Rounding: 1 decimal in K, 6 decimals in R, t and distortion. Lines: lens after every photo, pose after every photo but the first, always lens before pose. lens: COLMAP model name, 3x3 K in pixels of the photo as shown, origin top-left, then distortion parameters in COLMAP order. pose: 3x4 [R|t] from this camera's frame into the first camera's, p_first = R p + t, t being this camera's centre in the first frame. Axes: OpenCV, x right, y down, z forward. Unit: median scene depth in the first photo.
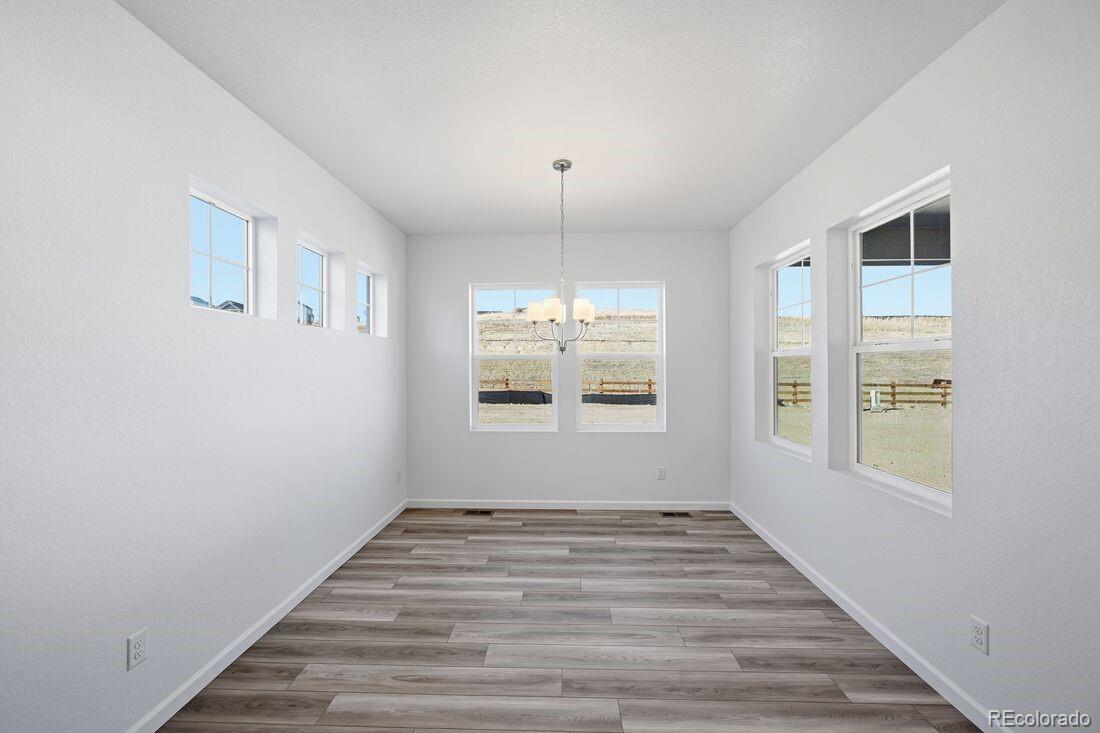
lens RADIAL K [[440.1, 0, 548.3], [0, 440.1, 364.1], [0, 0, 1]] dist [0.001168, 0.000231]
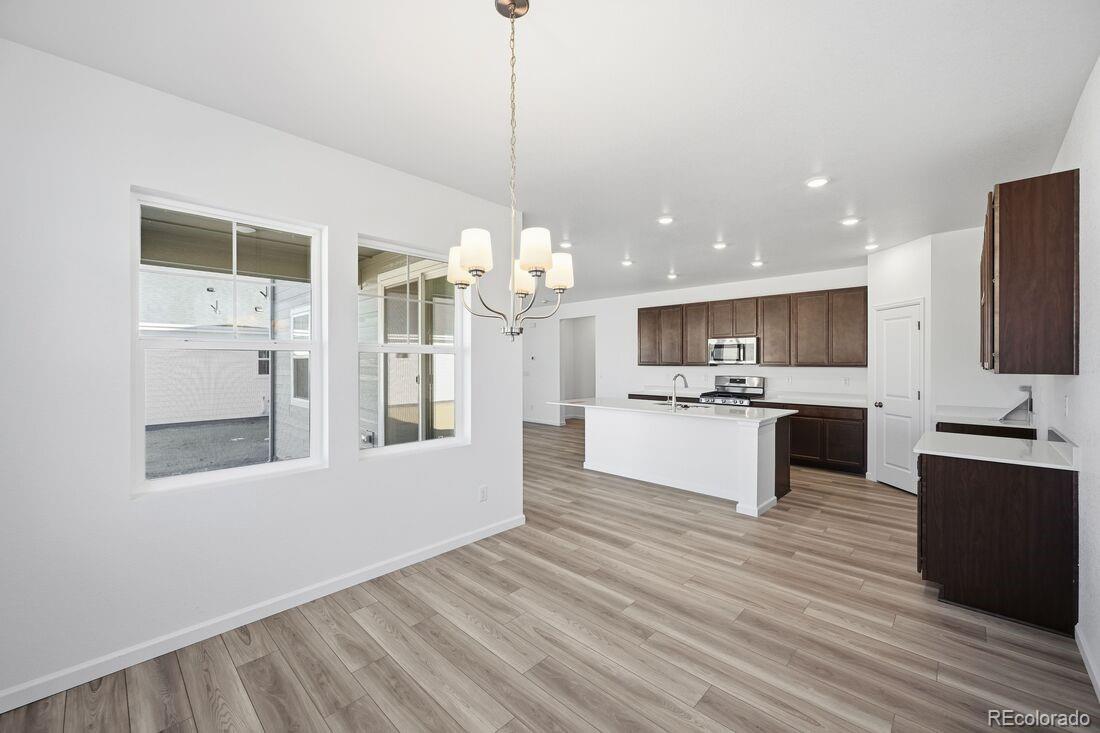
lens RADIAL K [[436.8, 0, 547.4], [0, 436.8, 360.1], [0, 0, 1]] dist [0.000321, 0.000211]
pose [[-0.745181, 0.004103, 0.666849, -0.344278], [-0.006229, 0.999895, -0.013113, 0.004386], [-0.666833, -0.013925, -0.745077, 1.296216]]
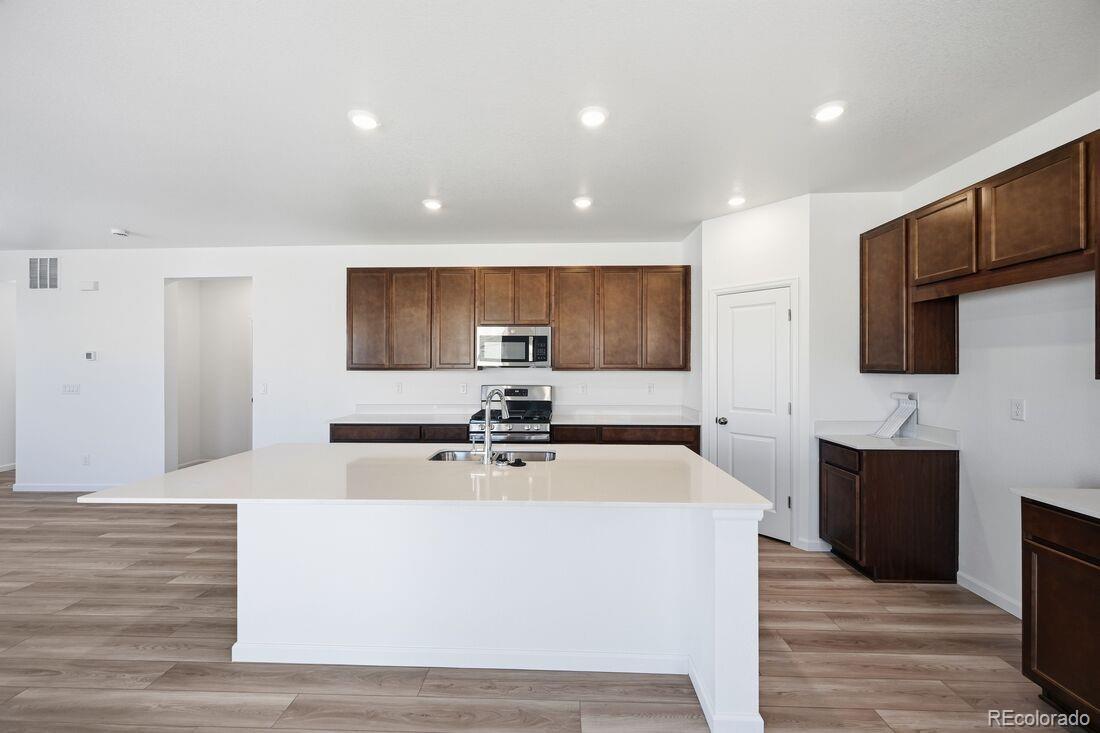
lens RADIAL K [[435.2, 0, 546.5], [0, 435.2, 363.3], [0, 0, 1]] dist [0.002452, 0.000265]
pose [[-1.000000, -0.000033, -0.000426, 0.324078], [-0.000027, 0.999912, -0.013248, -0.003334], [0.000426, -0.013248, -0.999912, 0.448195]]
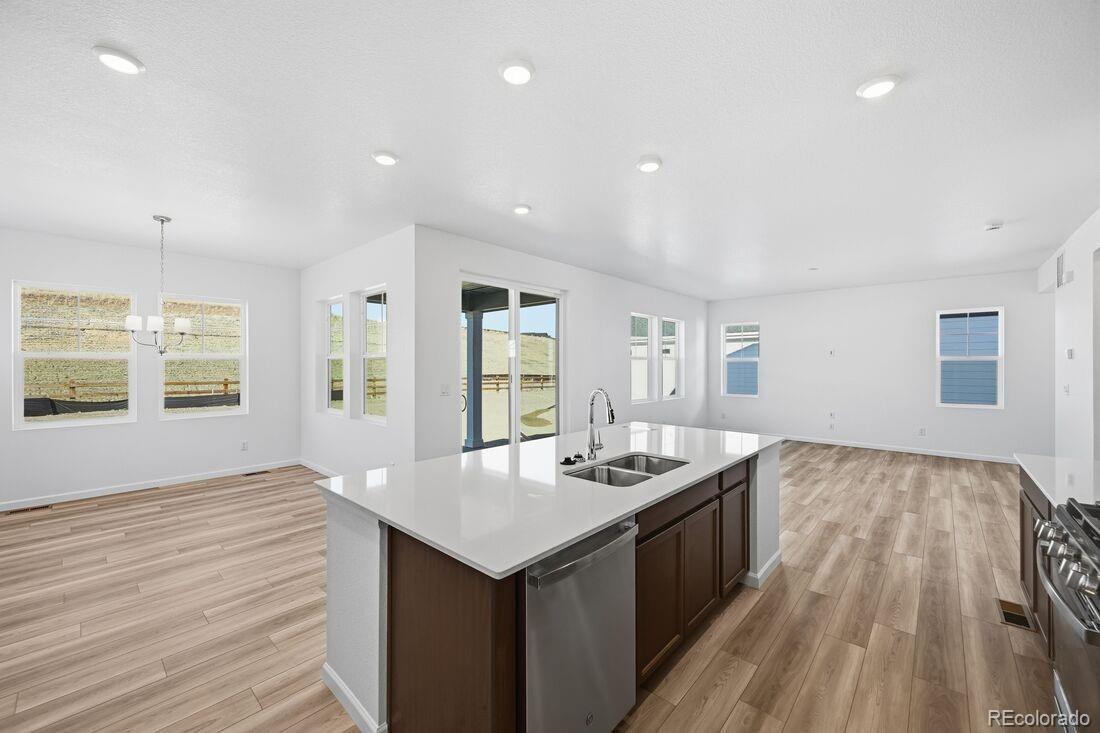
lens RADIAL K [[431.1, 0, 550.0], [0, 431.1, 366.5], [0, 0, 1]] dist [-0.000129, 0.000079]
pose [[0.639966, 0.000616, 0.768403, -0.209465], [-0.007658, 0.999955, 0.005576, -0.005222], [-0.768365, -0.009453, 0.639942, -0.737033]]
